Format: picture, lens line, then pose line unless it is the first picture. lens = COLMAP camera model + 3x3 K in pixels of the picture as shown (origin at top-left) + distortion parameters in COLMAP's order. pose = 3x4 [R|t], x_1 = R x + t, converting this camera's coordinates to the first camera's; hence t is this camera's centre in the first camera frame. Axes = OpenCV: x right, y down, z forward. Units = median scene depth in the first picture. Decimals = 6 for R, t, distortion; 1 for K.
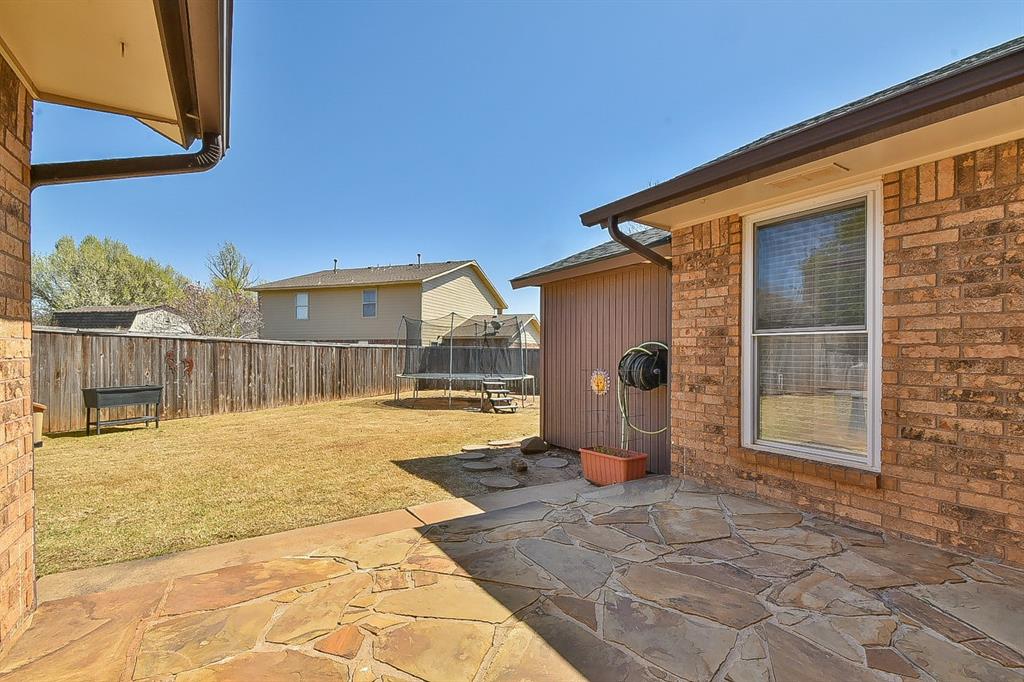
lens RADIAL K [[451.9, 0, 509.4], [0, 451.9, 353.8], [0, 0, 1]] dist [0.008806, -0.000590]
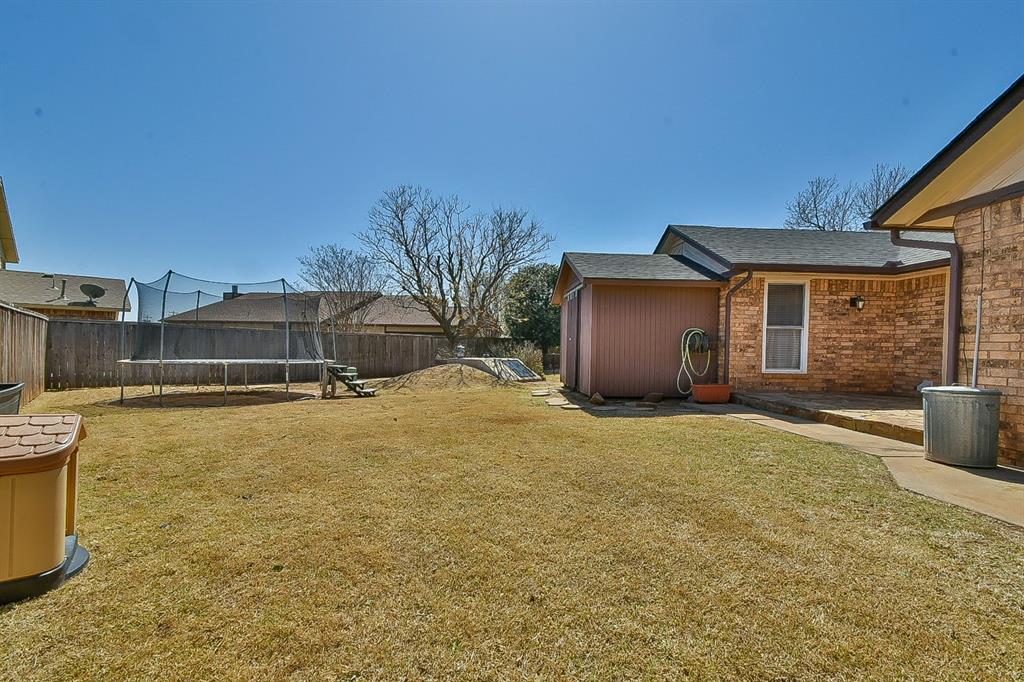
lens RADIAL K [[451.9, 0, 509.4], [0, 451.9, 353.8], [0, 0, 1]] dist [0.008806, -0.000590]
pose [[0.500752, -0.012675, 0.865498, -2.316060], [-0.010961, 0.999720, 0.020983, 0.065736], [-0.865521, -0.019994, 0.500473, 0.965664]]
